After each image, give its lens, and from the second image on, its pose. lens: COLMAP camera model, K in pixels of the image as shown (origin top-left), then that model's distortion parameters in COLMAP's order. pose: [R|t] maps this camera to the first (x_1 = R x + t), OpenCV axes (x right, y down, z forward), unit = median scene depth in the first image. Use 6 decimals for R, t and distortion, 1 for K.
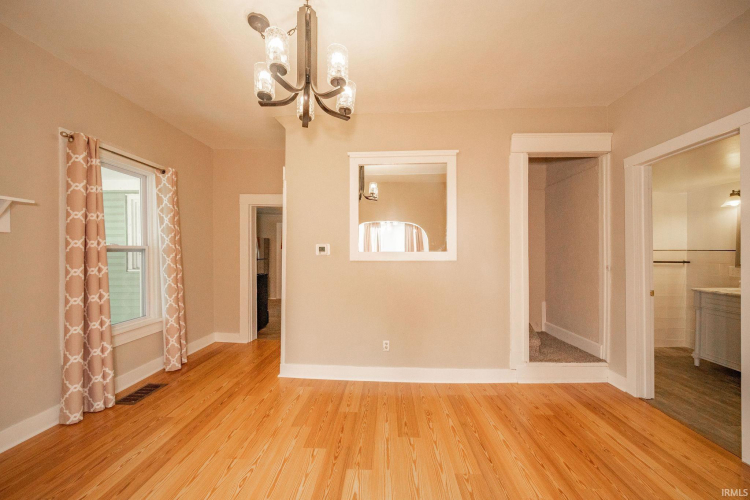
lens RADIAL K [[263.7, 0, 374.1], [0, 263.7, 253.8], [0, 0, 1]] dist [-0.001218, -0.000154]
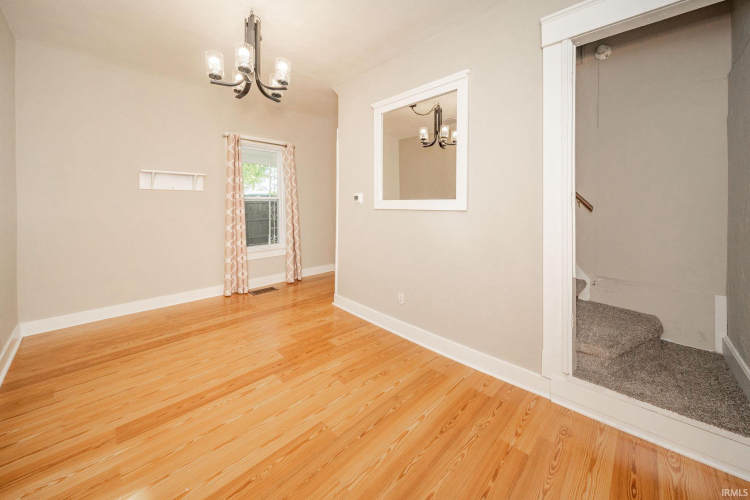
lens RADIAL K [[277.5, 0, 383.5], [0, 277.5, 205.3], [0, 0, 1]] dist [0.002158, 0.000140]
pose [[0.749561, 0.005645, -0.661911, 0.768178], [-0.003864, 0.999984, 0.004153, 0.010068], [0.661924, -0.000555, 0.749571, 0.242275]]
